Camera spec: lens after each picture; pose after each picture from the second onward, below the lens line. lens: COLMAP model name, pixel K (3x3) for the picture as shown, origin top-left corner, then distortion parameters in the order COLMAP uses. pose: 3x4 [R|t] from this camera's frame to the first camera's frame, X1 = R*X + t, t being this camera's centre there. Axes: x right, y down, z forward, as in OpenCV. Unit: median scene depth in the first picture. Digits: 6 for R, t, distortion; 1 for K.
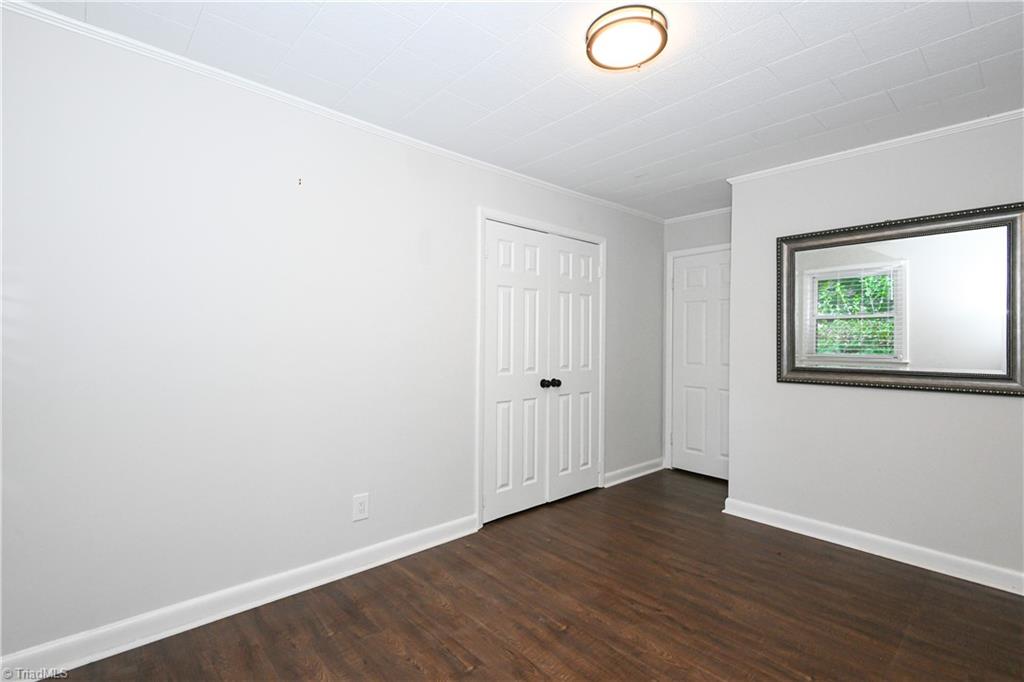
lens RADIAL K [[468.8, 0, 511.9], [0, 468.8, 341.4], [0, 0, 1]] dist [0.002634, -0.001189]
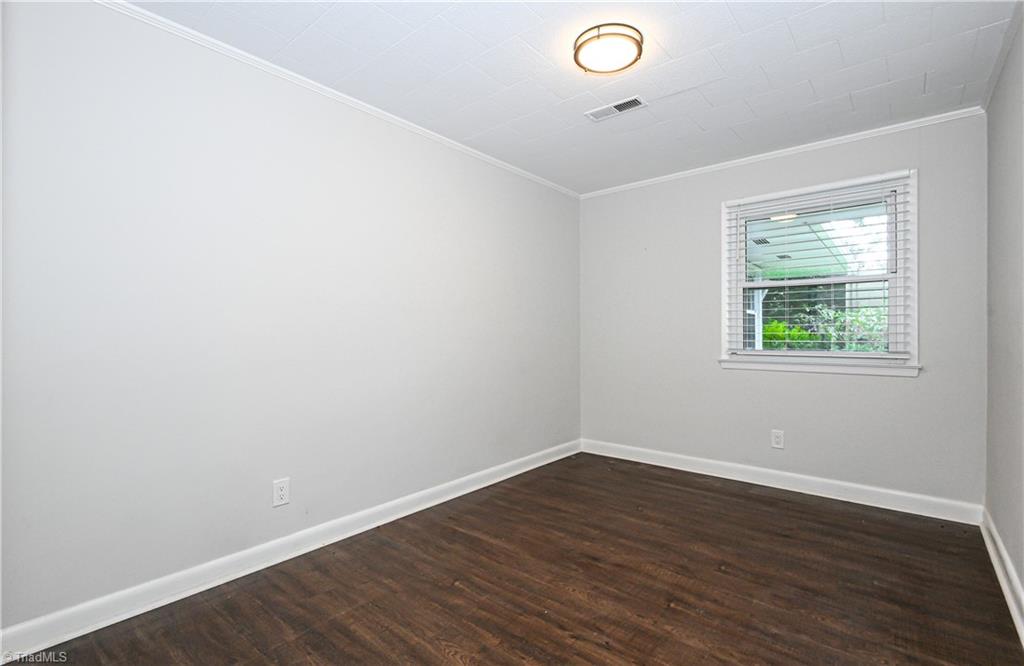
lens RADIAL K [[475.2, 0, 512.1], [0, 475.2, 332.4], [0, 0, 1]] dist [0.001158, 0.000165]
pose [[-0.990296, -0.006709, -0.138813, 0.570147], [-0.006225, 0.999973, -0.003915, 0.064897], [0.138835, -0.003013, -0.990311, 1.913168]]
